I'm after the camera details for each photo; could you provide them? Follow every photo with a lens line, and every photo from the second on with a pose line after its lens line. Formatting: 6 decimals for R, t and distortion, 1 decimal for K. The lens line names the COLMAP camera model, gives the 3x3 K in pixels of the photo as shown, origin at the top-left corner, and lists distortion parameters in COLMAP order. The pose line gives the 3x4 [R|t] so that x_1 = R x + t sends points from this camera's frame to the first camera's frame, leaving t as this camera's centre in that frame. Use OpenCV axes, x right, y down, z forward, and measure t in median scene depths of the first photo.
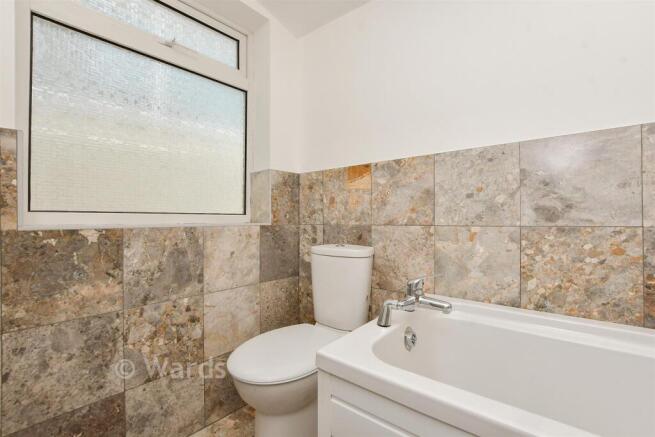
lens RADIAL K [[293.7, 0, 325.9], [0, 293.7, 220.1], [0, 0, 1]] dist [-0.000061, 0.000008]
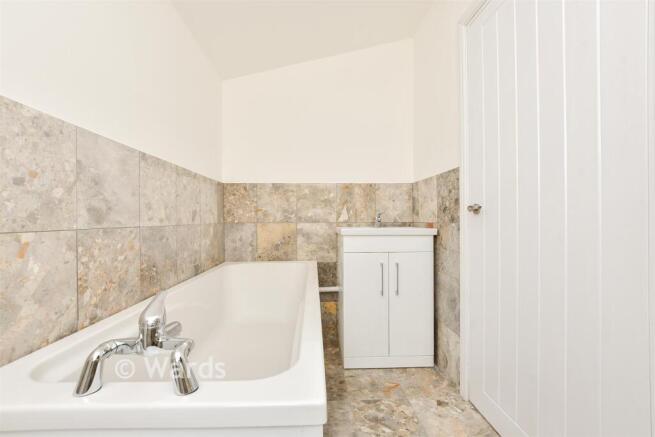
lens RADIAL K [[293.7, 0, 325.2], [0, 293.7, 217.2], [0, 0, 1]] dist [-0.000061, 0.000008]
pose [[-0.664230, 0.015423, 0.747369, -0.405047], [0.009077, 0.999880, -0.012566, 0.002801], [-0.747473, -0.001563, -0.664291, 1.033285]]
